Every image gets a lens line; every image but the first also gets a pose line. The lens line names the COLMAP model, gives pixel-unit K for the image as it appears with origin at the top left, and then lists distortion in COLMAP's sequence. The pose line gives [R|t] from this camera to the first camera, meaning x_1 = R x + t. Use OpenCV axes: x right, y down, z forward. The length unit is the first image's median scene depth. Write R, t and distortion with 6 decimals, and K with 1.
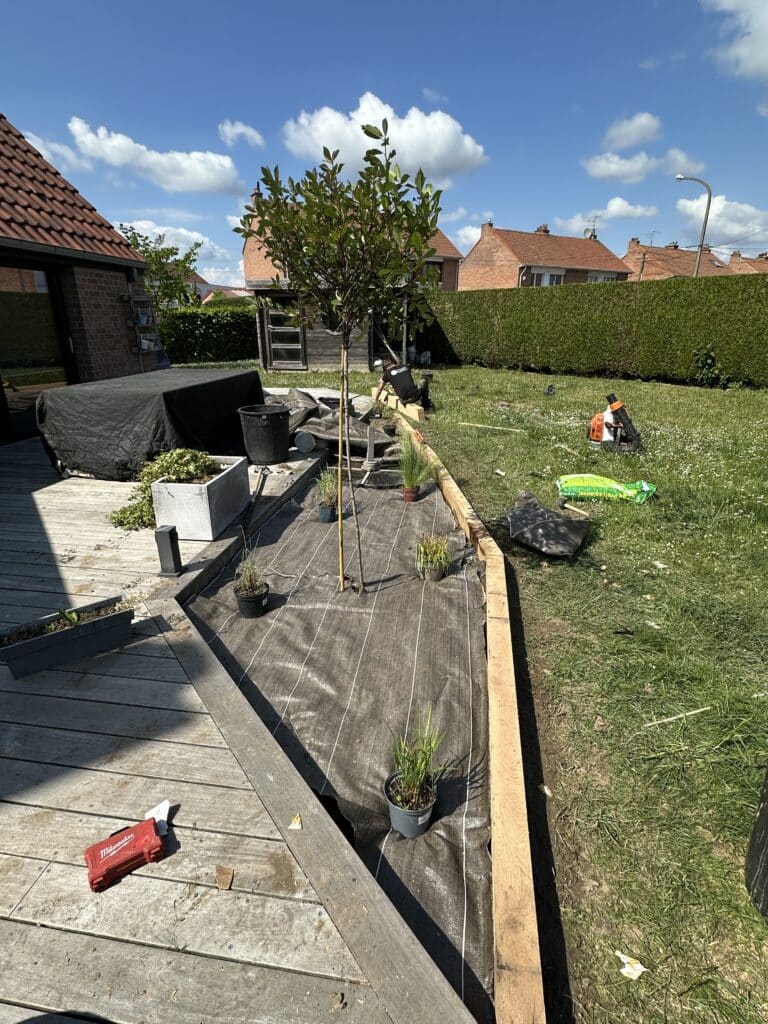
lens RADIAL K [[519.3, 0, 384.0], [0, 519.3, 512.0], [0, 0, 1]] dist [0.002006, 0.000053]
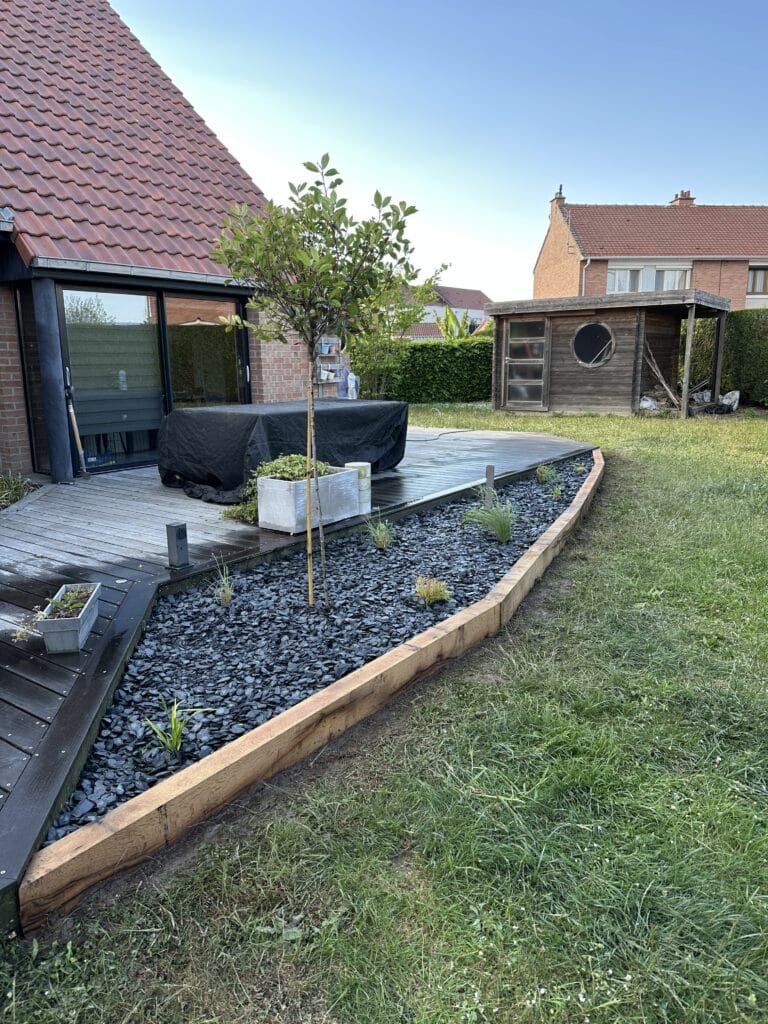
lens RADIAL K [[700.6, 0, 384.0], [0, 700.6, 512.0], [0, 0, 1]] dist [0.159968, -0.293885]
pose [[0.894762, 0.087933, -0.437799, 0.146366], [-0.146452, 0.983978, -0.101679, 0.022202], [0.421844, 0.155095, 0.893305, -0.032644]]
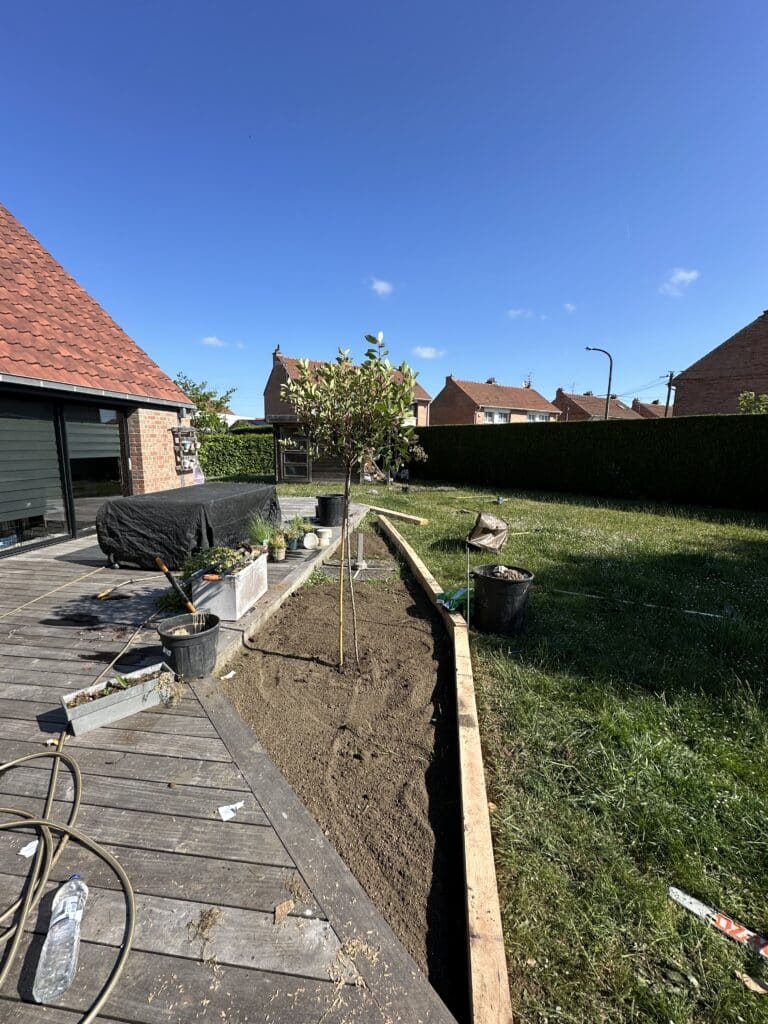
lens RADIAL K [[427.9, 0, 384.0], [0, 427.9, 512.0], [0, 0, 1]] dist [0.000448, 0.000127]
pose [[0.999539, 0.007760, 0.029342, -0.001992], [-0.001908, 0.980919, -0.194407, -0.000553], [-0.030290, 0.194262, 0.980482, -0.019834]]
